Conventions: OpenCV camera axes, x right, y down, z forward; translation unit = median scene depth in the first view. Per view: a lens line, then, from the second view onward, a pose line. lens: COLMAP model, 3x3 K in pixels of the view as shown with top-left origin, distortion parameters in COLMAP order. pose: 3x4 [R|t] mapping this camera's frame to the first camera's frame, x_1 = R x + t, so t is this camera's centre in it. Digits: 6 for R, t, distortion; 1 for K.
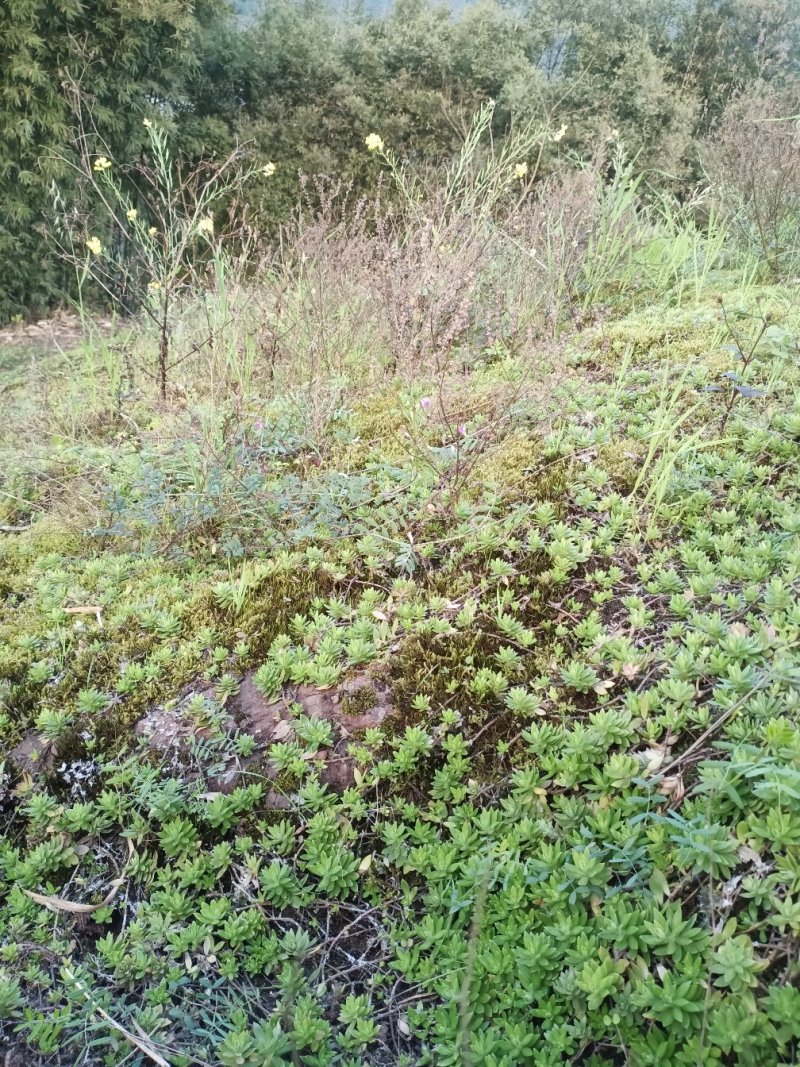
lens RADIAL K [[887.7, 0, 400.0], [0, 887.7, 533.5], [0, 0, 1]] dist [0.048653, -0.089766]
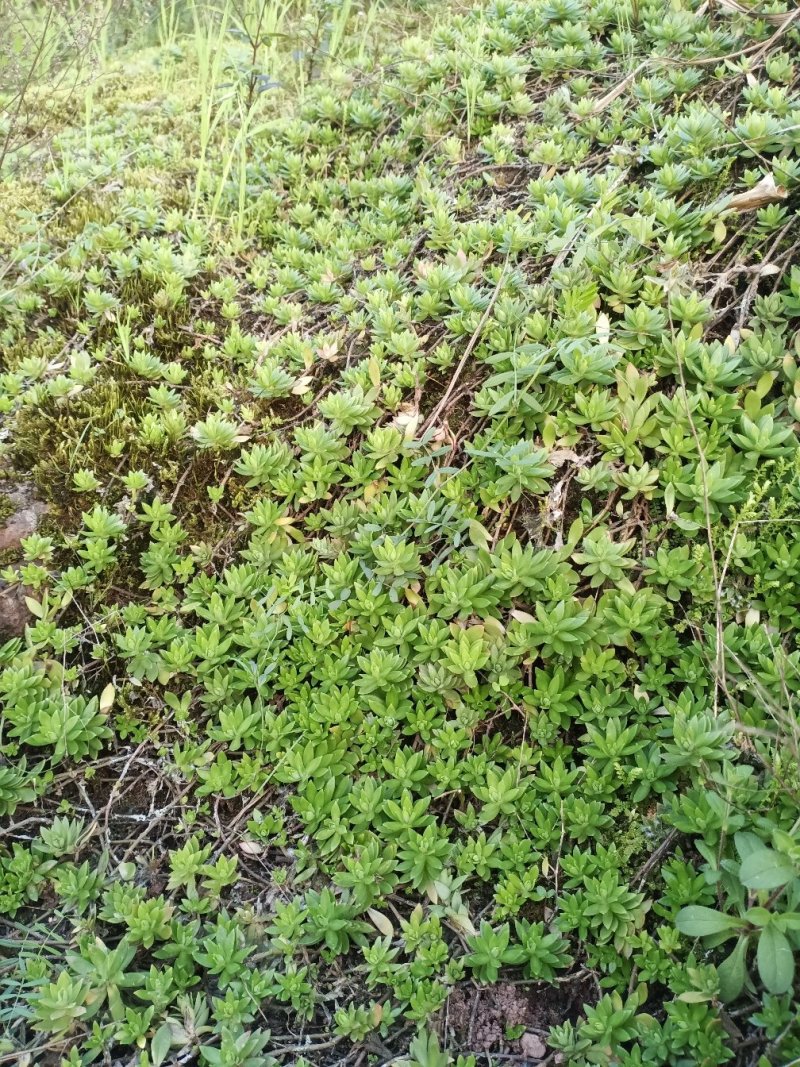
lens RADIAL K [[887.7, 0, 400.0], [0, 887.7, 533.5], [0, 0, 1]] dist [0.048653, -0.089766]
pose [[0.754440, -0.332502, 0.565917, -0.221012], [0.259072, 0.943040, 0.208702, 0.155555], [-0.603076, -0.010840, 0.797610, 0.285818]]
